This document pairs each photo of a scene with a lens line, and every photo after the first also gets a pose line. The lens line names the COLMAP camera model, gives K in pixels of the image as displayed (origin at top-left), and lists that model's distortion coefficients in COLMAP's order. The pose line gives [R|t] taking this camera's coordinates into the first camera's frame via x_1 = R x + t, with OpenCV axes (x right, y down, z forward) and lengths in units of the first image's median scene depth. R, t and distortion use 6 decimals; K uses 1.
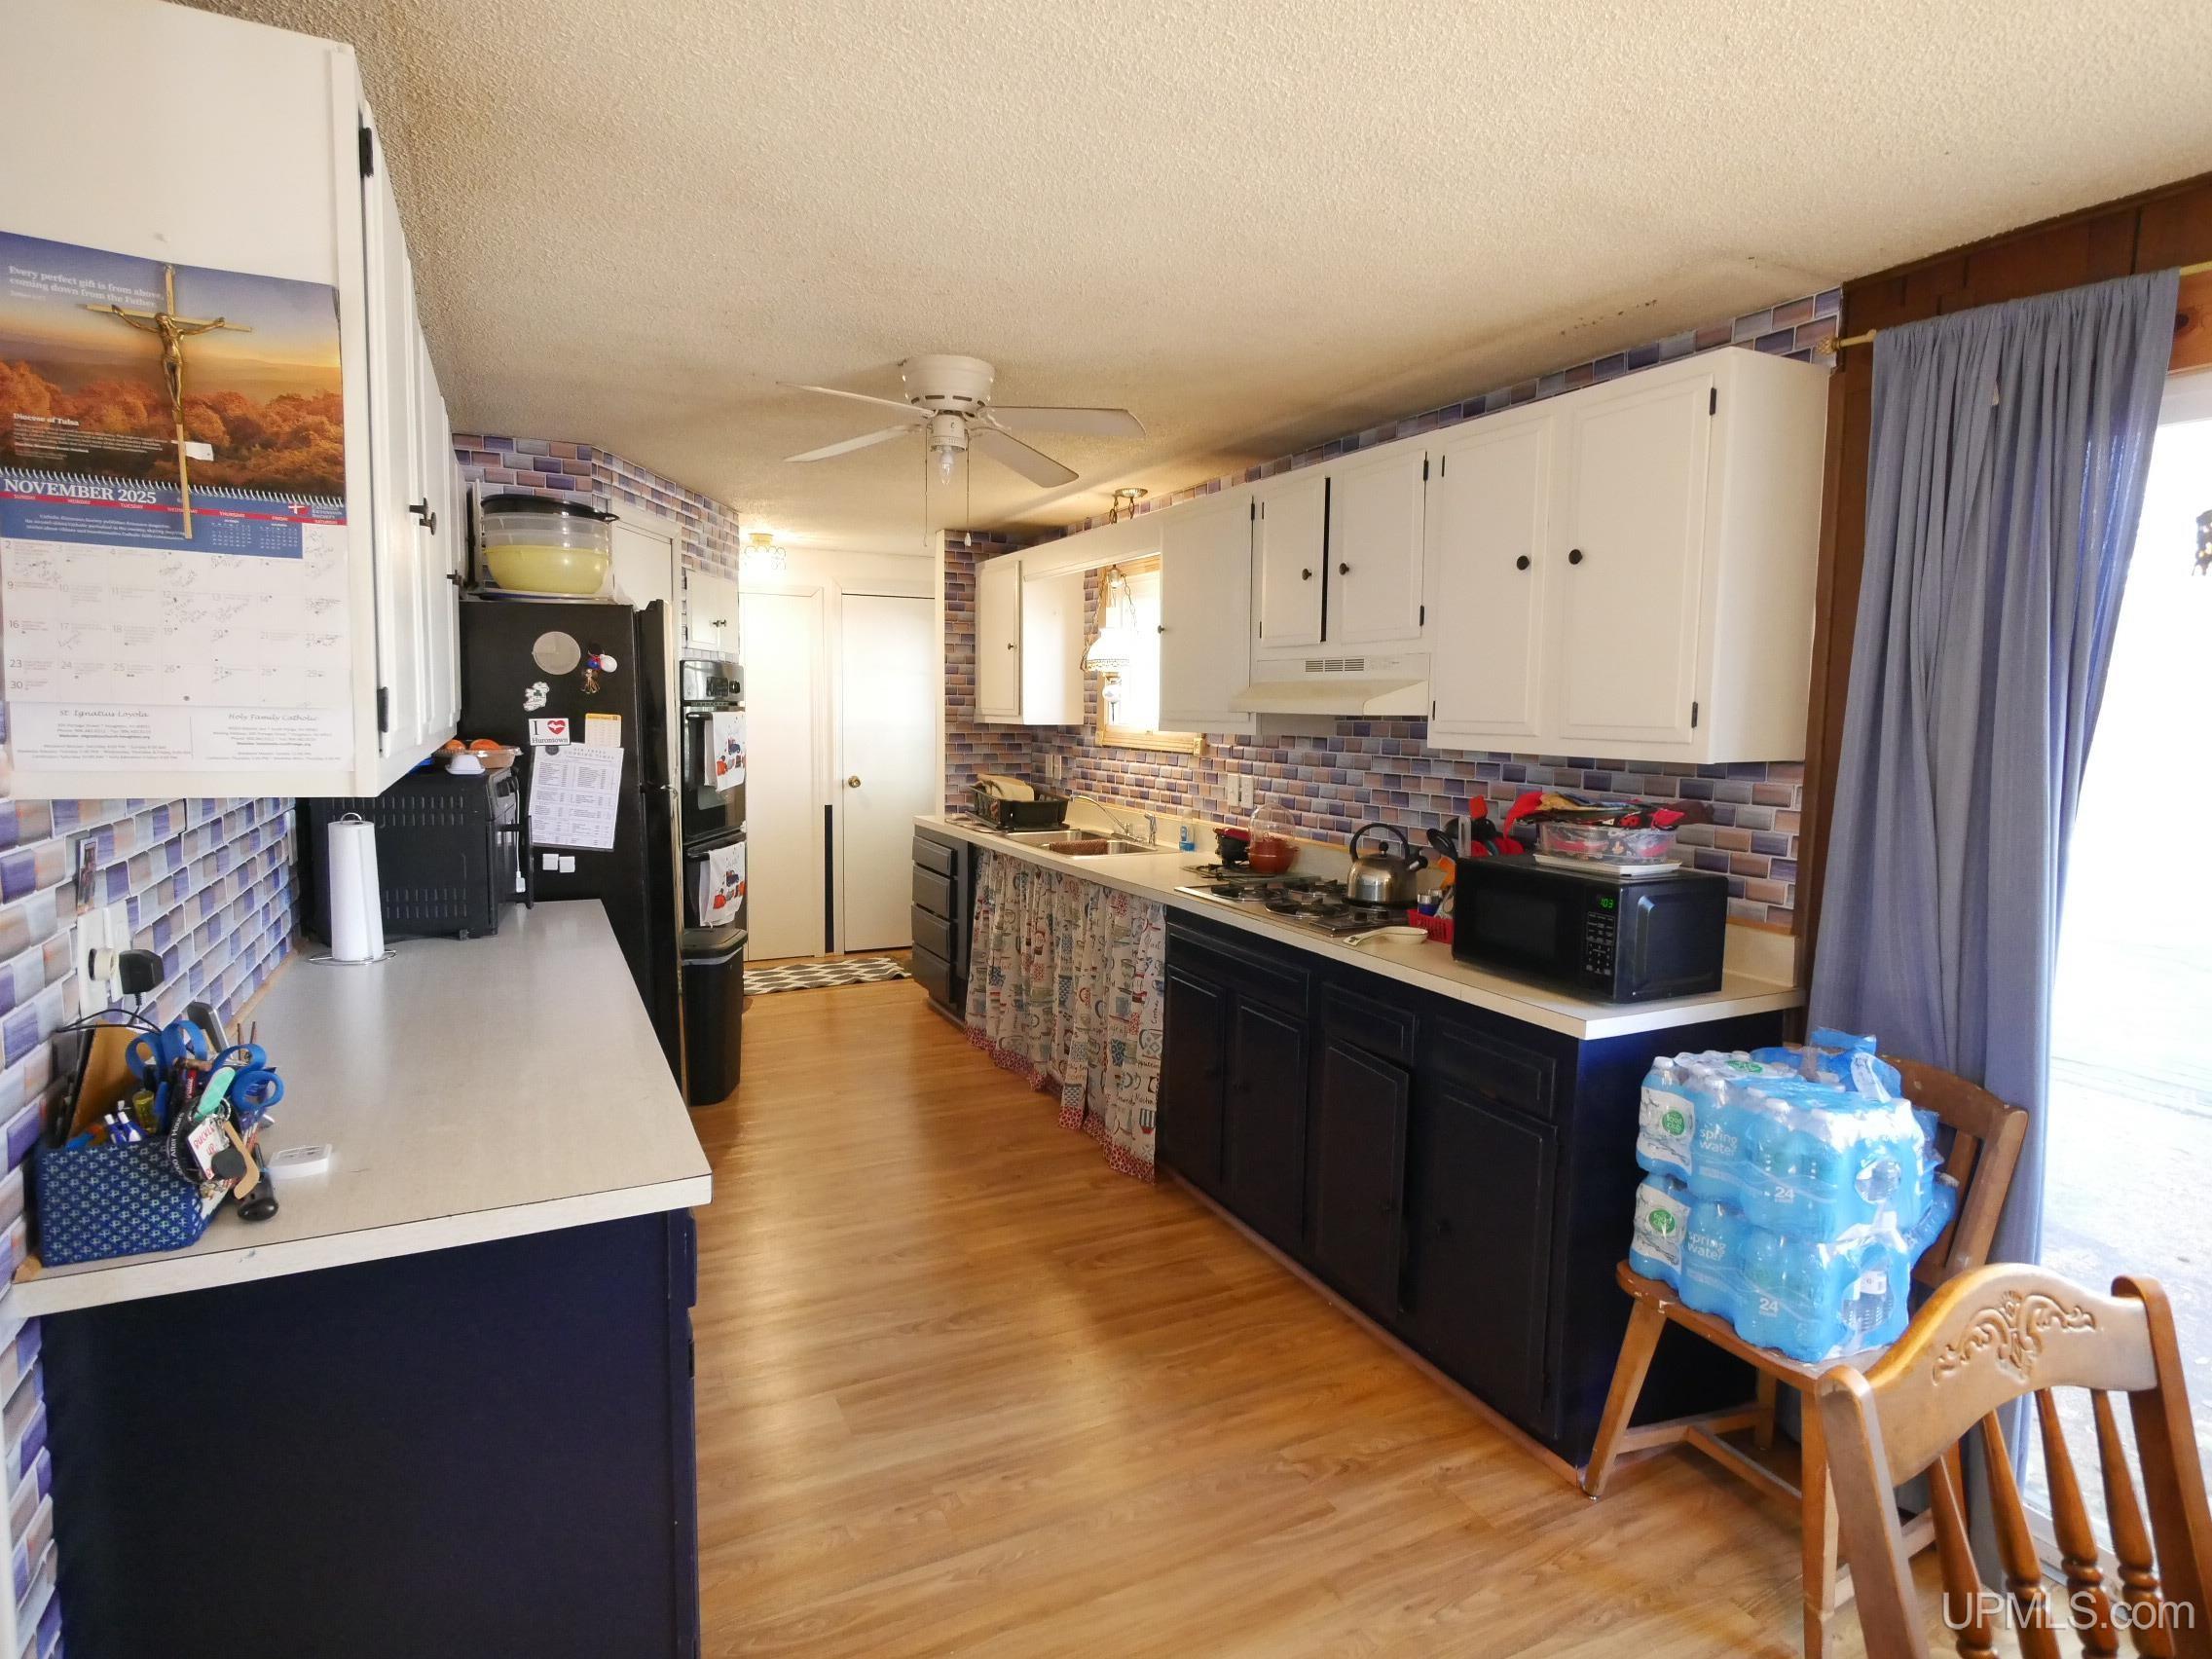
lens RADIAL K [[1172.4, 0, 1104.4], [0, 1172.4, 819.5], [0, 0, 1]] dist [0.000723, -0.000638]
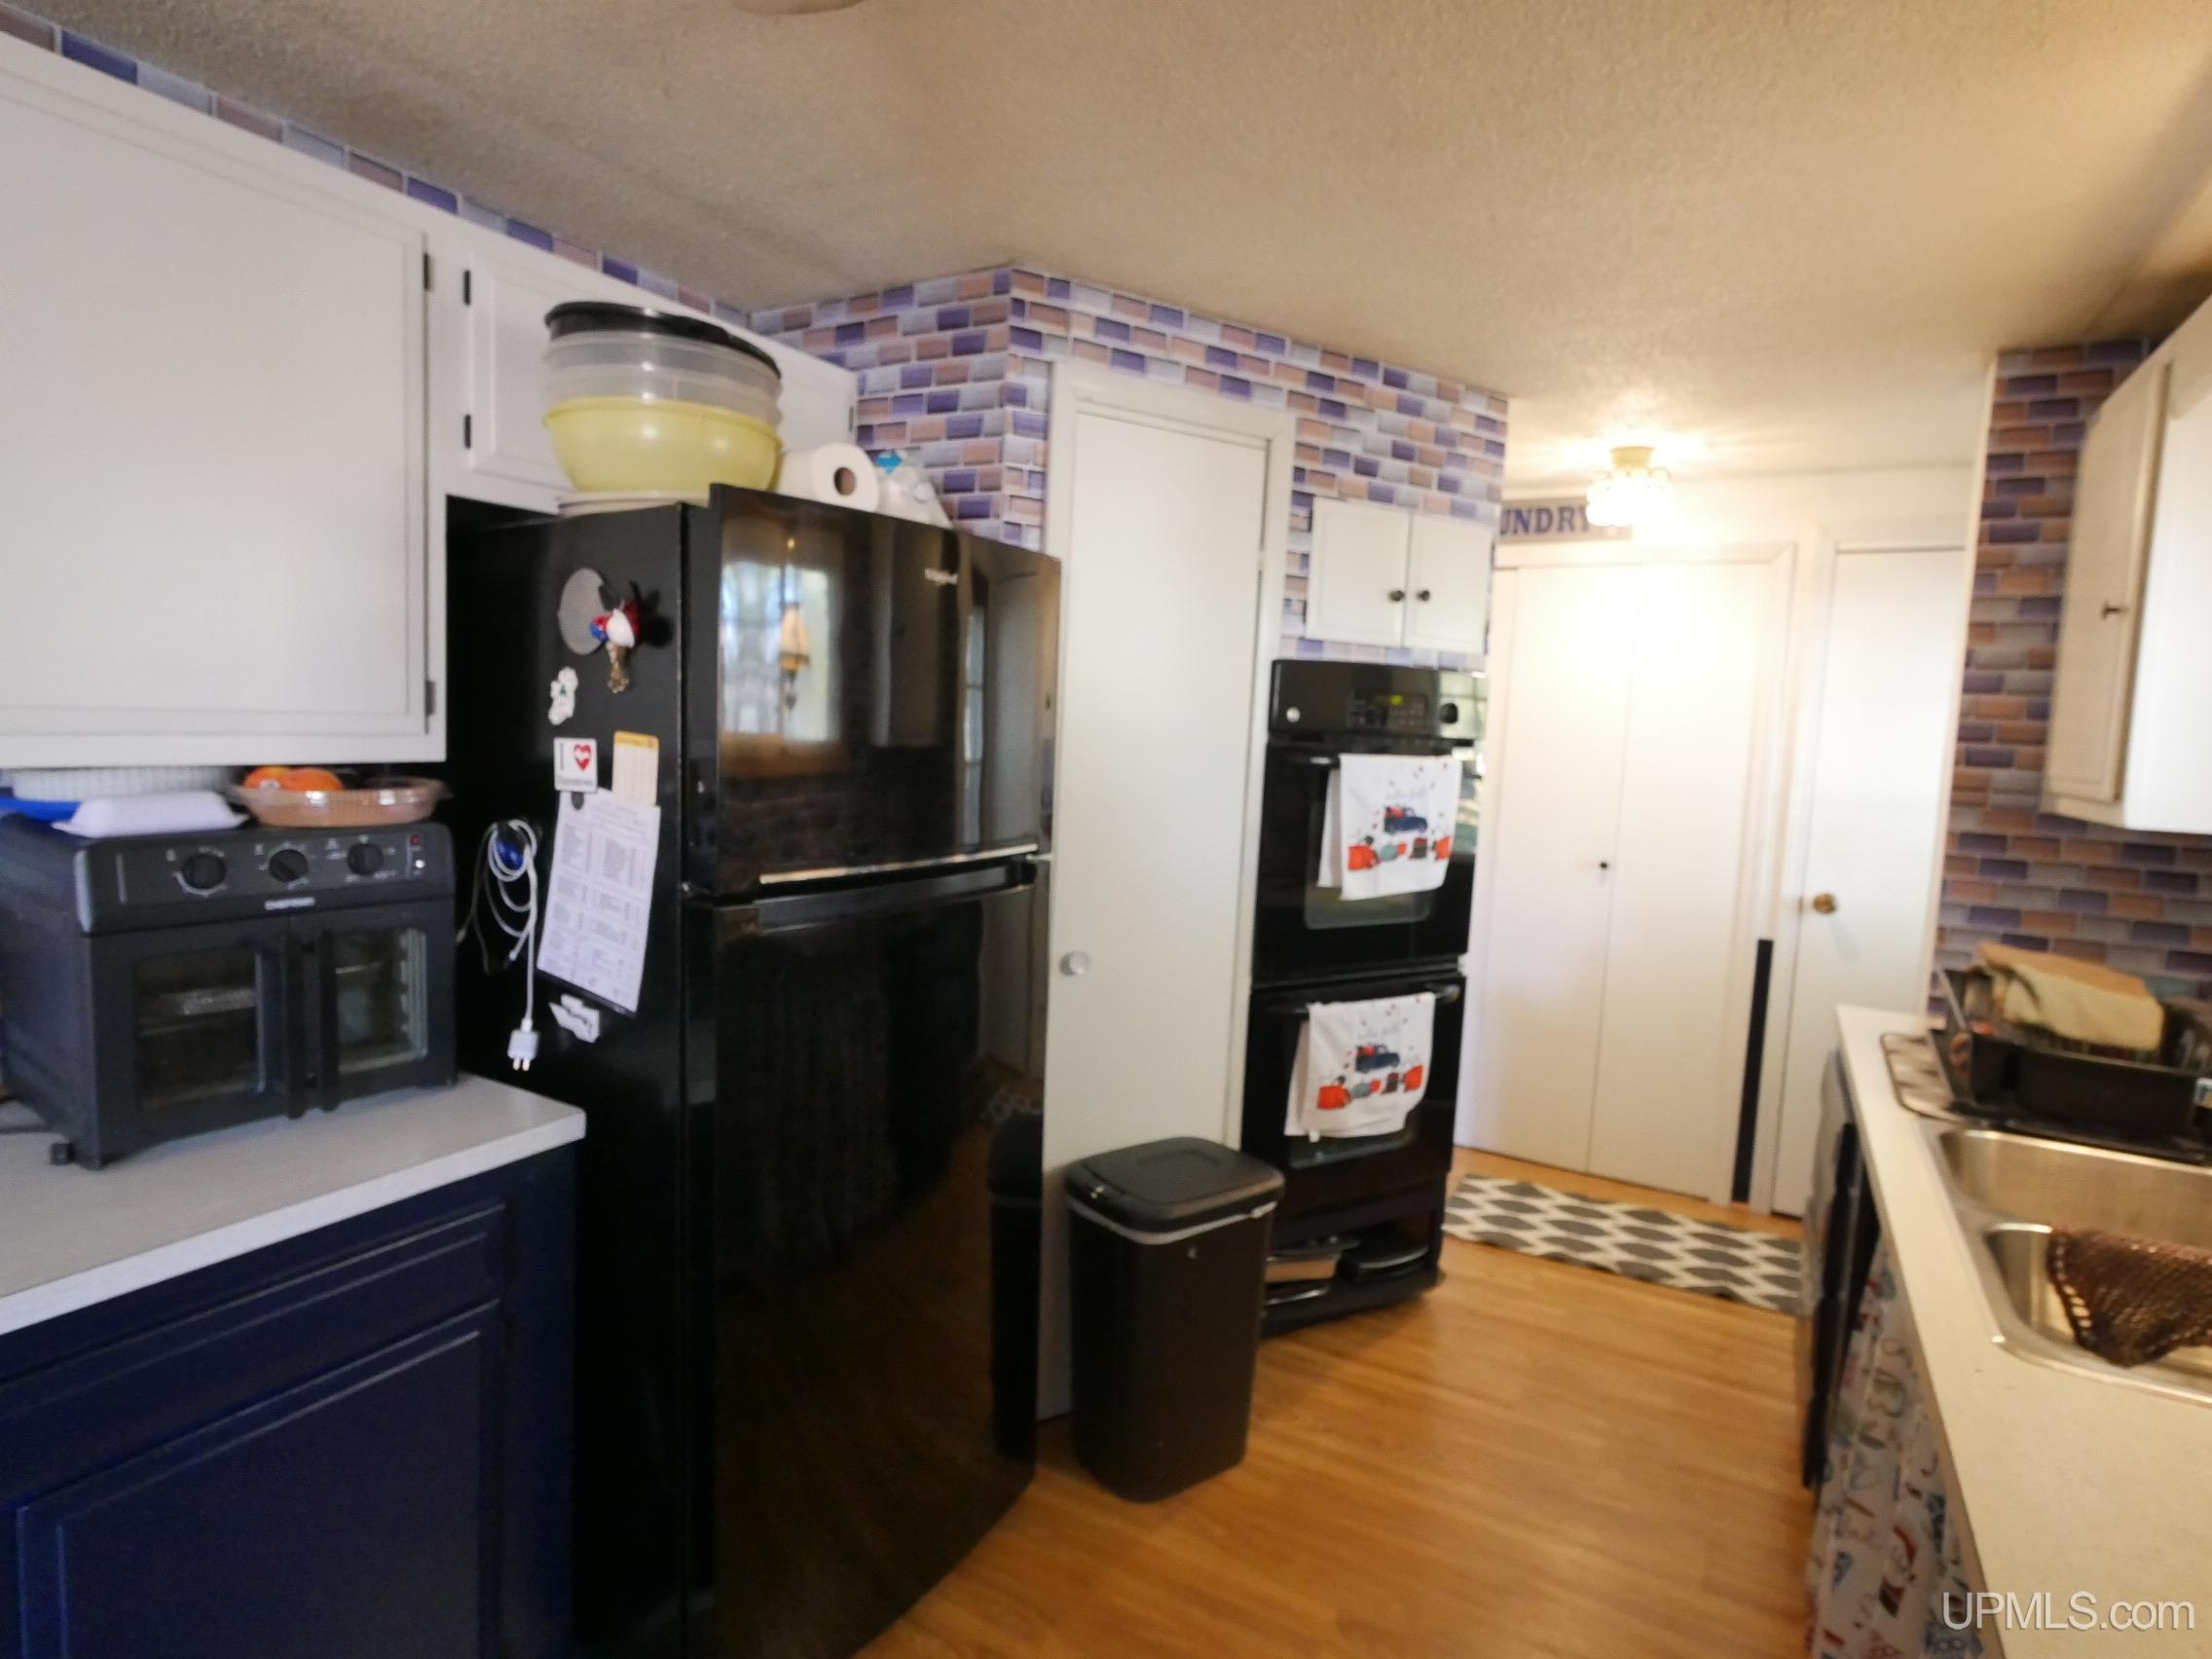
lens RADIAL K [[1172.4, 0, 1104.4], [0, 1172.4, 819.5], [0, 0, 1]] dist [0.000723, -0.000638]
pose [[0.557419, 0.083974, -0.825973, 0.051023], [-0.118539, 0.992729, 0.020930, -0.053690], [0.821725, 0.086243, 0.563320, 0.541539]]
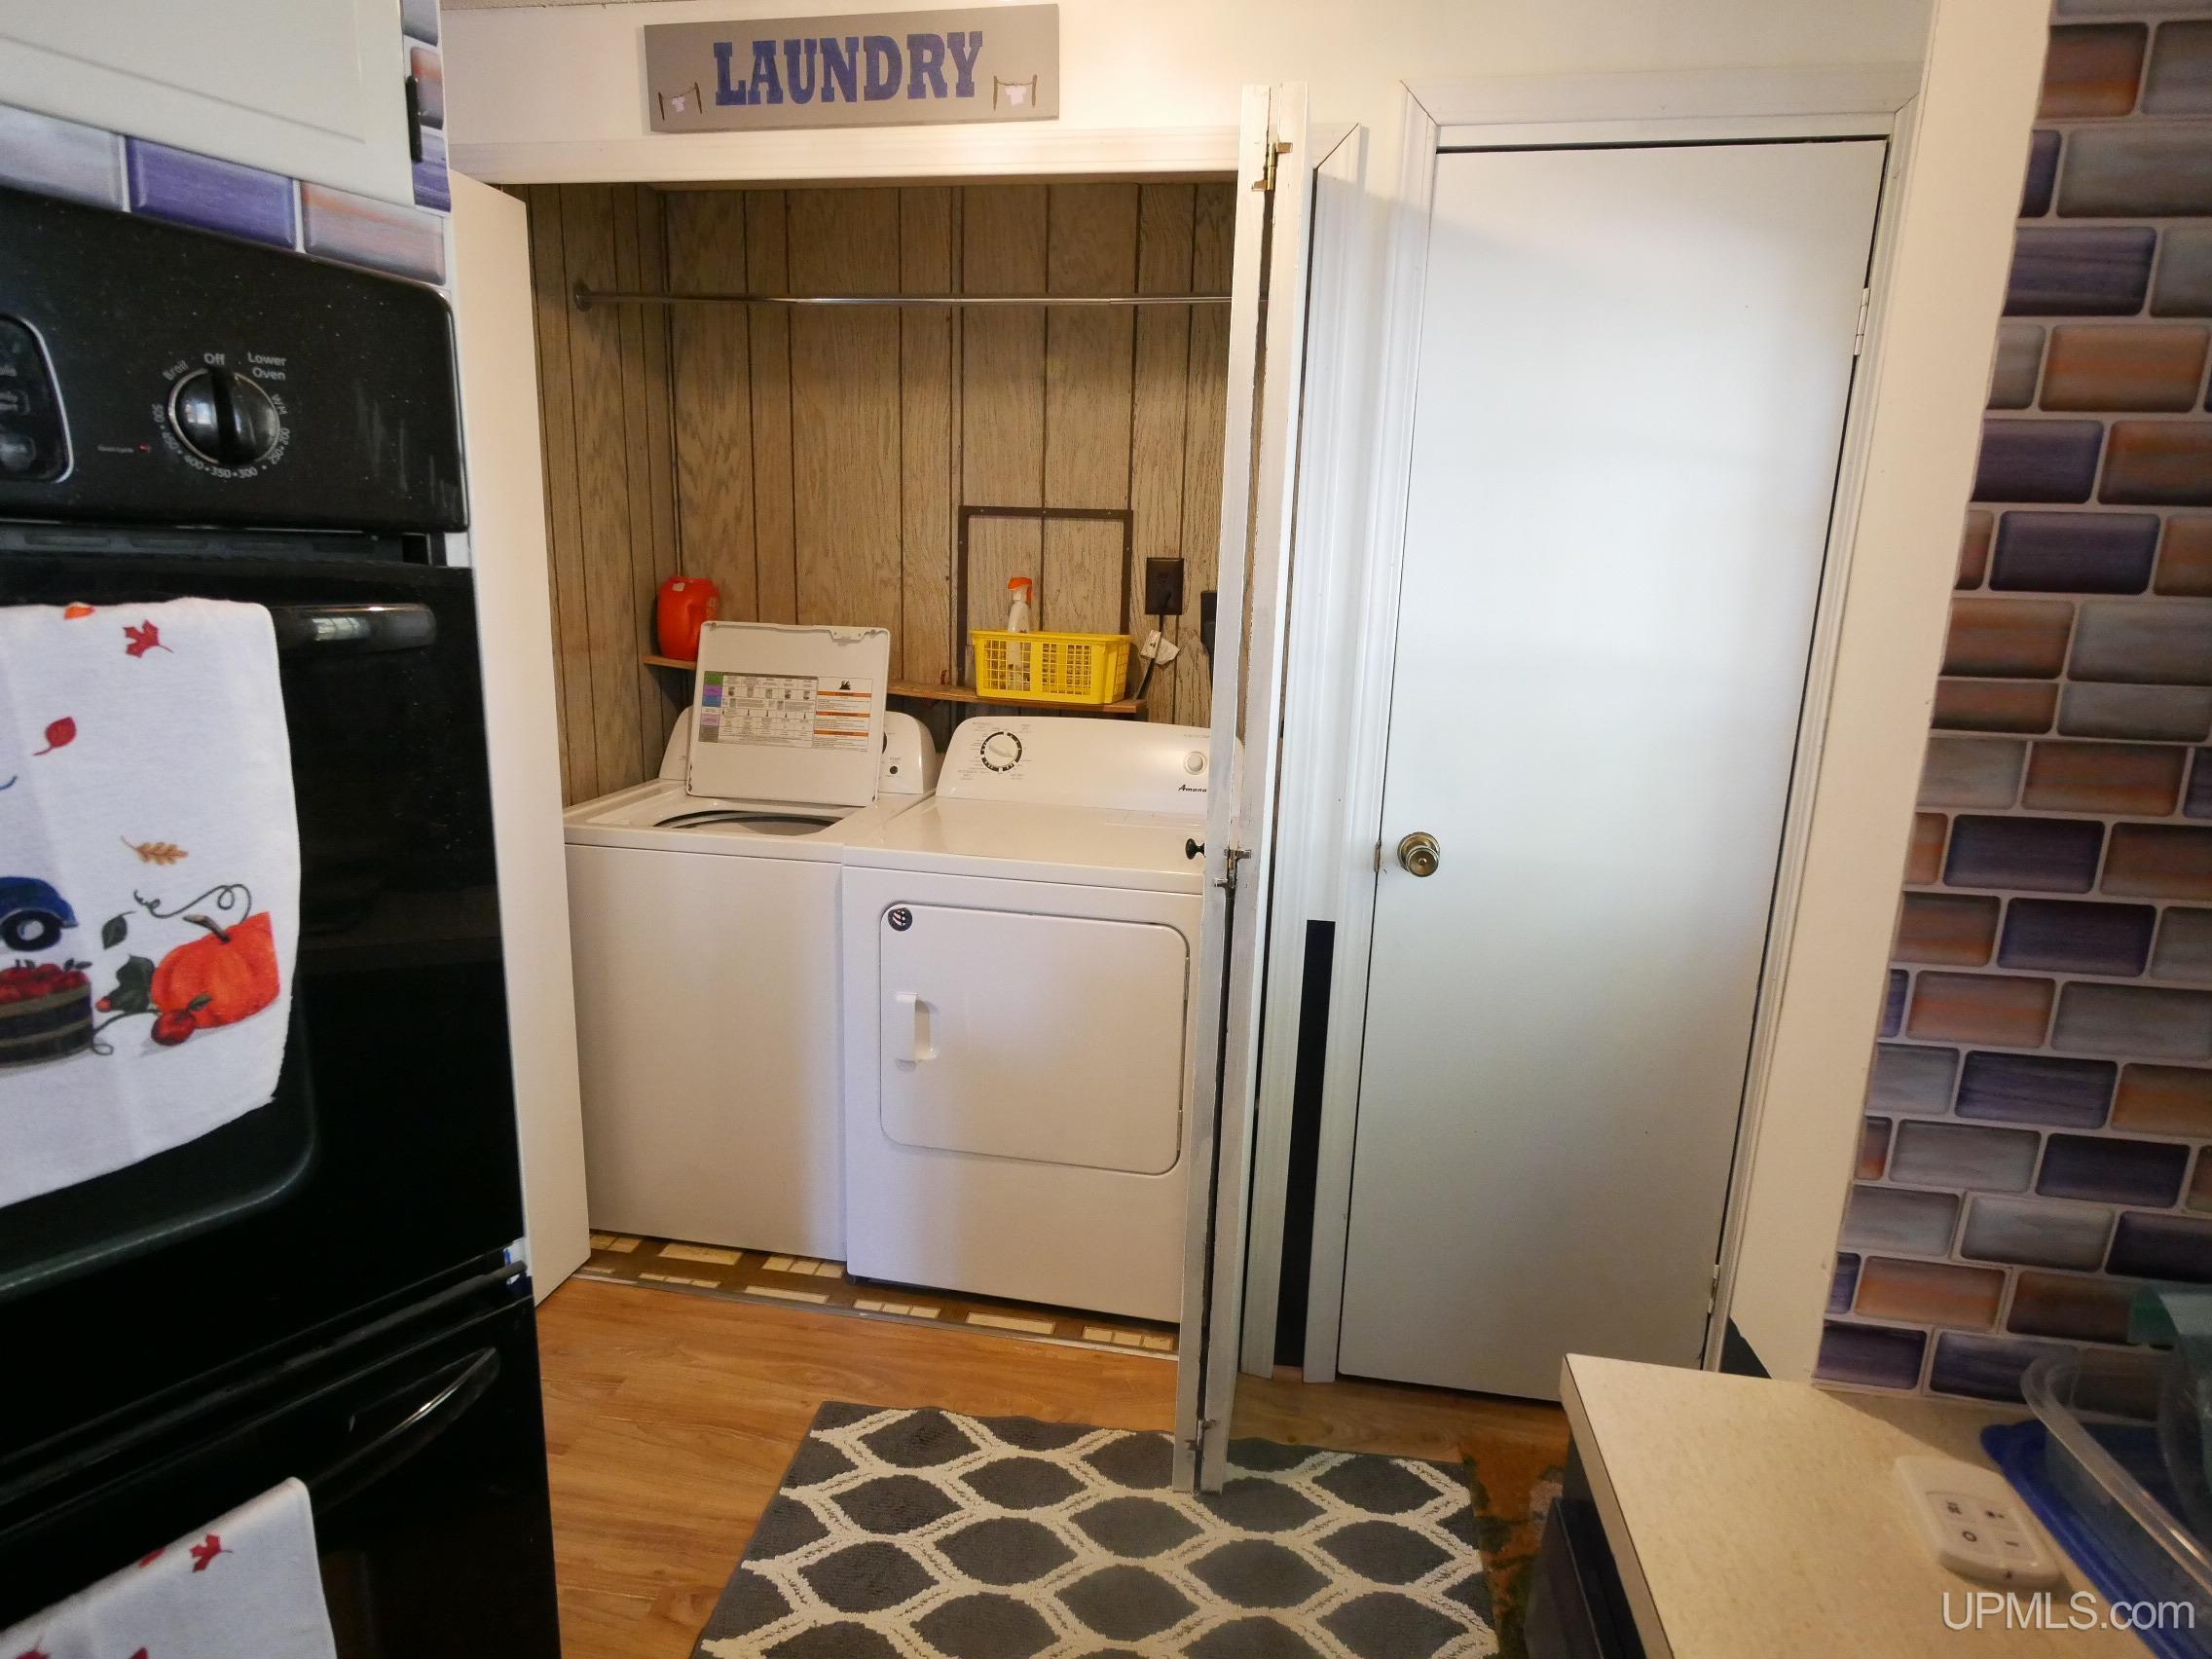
lens RADIAL K [[1193.2, 0, 1106.0], [0, 1193.2, 829.5], [0, 0, 1]] dist [0.000969, 0.000060]
pose [[0.821016, 0.133399, -0.555102, -0.146551], [-0.072734, 0.988835, 0.130055, -0.088565], [0.566254, -0.066403, 0.821552, 0.910032]]
